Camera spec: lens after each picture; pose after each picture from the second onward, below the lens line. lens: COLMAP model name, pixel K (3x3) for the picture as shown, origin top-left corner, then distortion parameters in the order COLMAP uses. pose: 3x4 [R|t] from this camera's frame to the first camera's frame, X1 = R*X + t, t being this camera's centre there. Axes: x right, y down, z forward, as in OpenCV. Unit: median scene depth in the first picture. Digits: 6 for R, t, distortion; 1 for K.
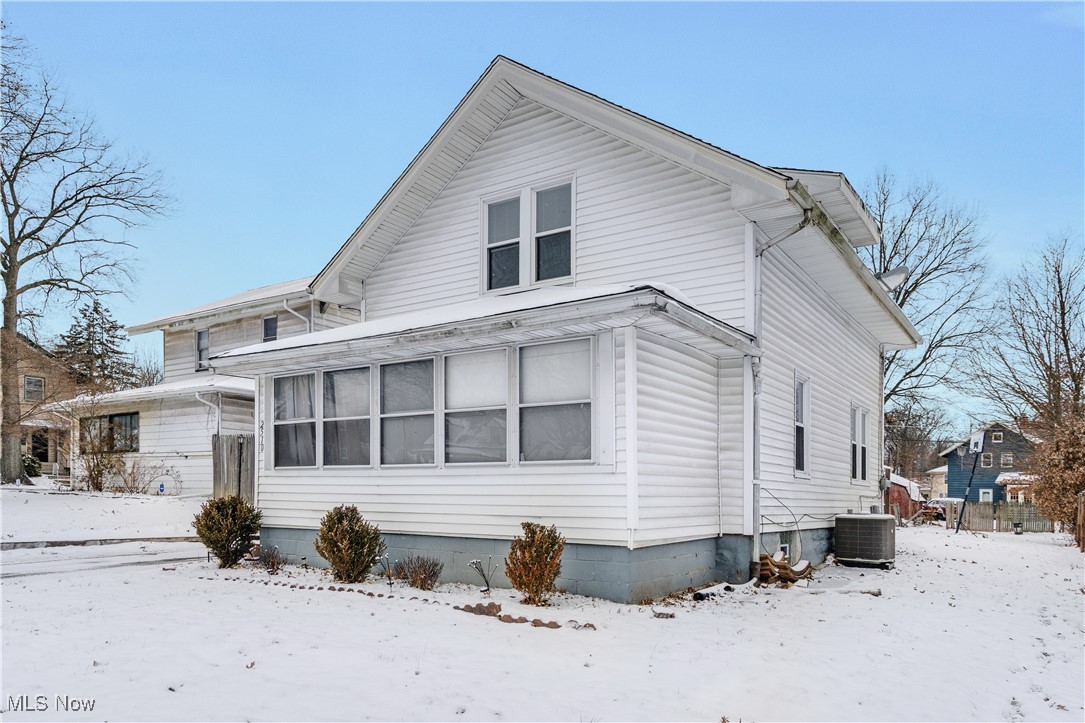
lens RADIAL K [[757.6, 0, 544.3], [0, 757.6, 398.1], [0, 0, 1]] dist [0.000922, 0.000174]
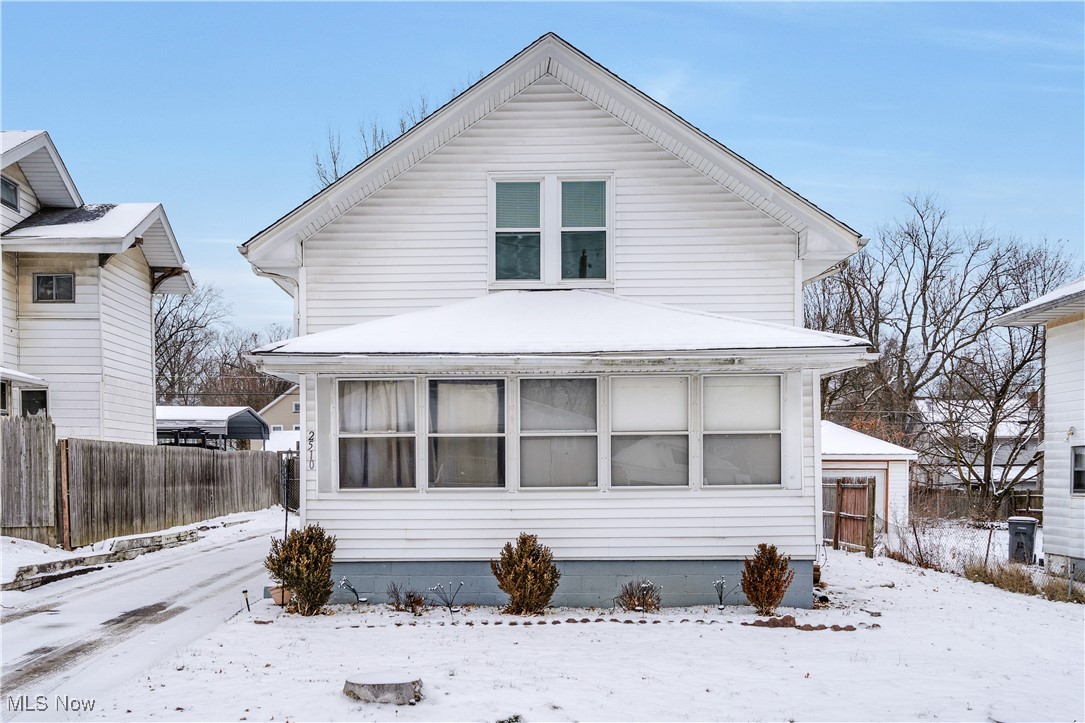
lens RADIAL K [[1042.8, 0, 542.5], [0, 1042.8, 361.5], [0, 0, 1]] dist [-0.010427, 0.000506]
pose [[0.832859, 0.036283, 0.552295, -0.797246], [-0.054297, 0.998392, 0.016291, -0.078007], [-0.550816, -0.043557, 0.833490, -0.068281]]
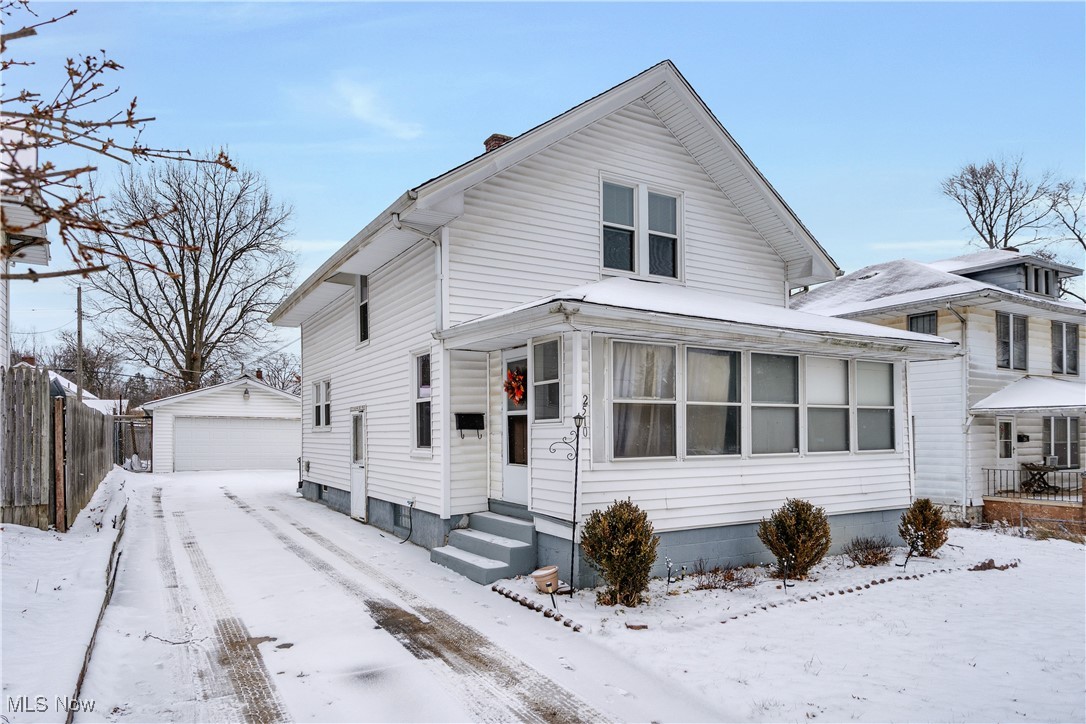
lens RADIAL K [[623.7, 0, 528.6], [0, 623.7, 363.6], [0, 0, 1]] dist [-0.001310, -0.000569]
pose [[0.465176, 0.080692, 0.881533, -0.947880], [-0.109627, 0.993422, -0.033085, 0.025880], [-0.878404, -0.081249, 0.470962, 0.774684]]
